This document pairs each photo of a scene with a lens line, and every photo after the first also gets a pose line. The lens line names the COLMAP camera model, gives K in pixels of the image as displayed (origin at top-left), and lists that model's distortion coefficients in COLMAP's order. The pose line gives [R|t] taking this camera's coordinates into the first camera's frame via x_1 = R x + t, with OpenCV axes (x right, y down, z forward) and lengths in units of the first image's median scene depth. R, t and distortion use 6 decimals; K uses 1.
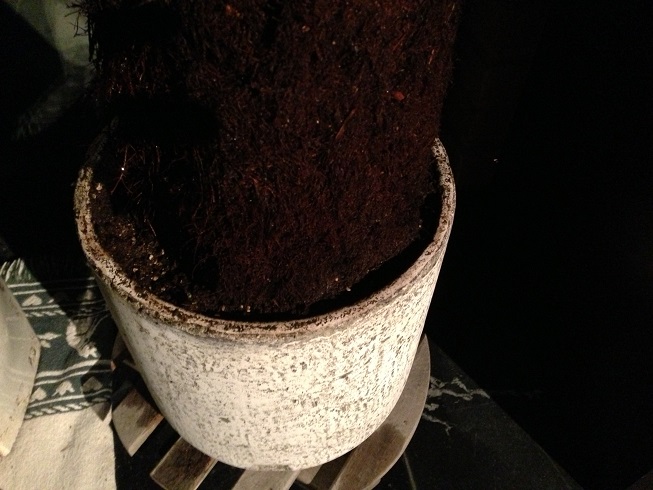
lens RADIAL K [[602.0, 0, 315.4], [0, 602.0, 245.5], [0, 0, 1]] dist [0.057030, -0.005267]
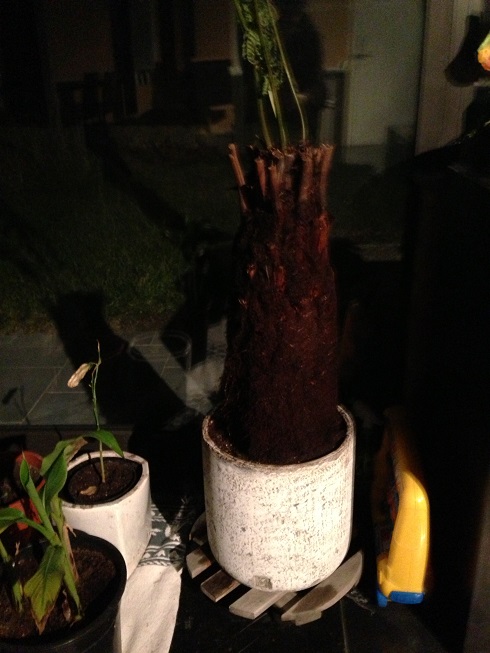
lens RADIAL K [[602.0, 0, 257.6], [0, 602.0, 325.3], [0, 0, 1]] dist [0.057030, -0.005267]
pose [[0.972878, 0.061371, -0.223028, 0.314814], [-0.162116, 0.868656, -0.468141, 0.597369], [0.165004, 0.491601, 0.855045, -1.131652]]
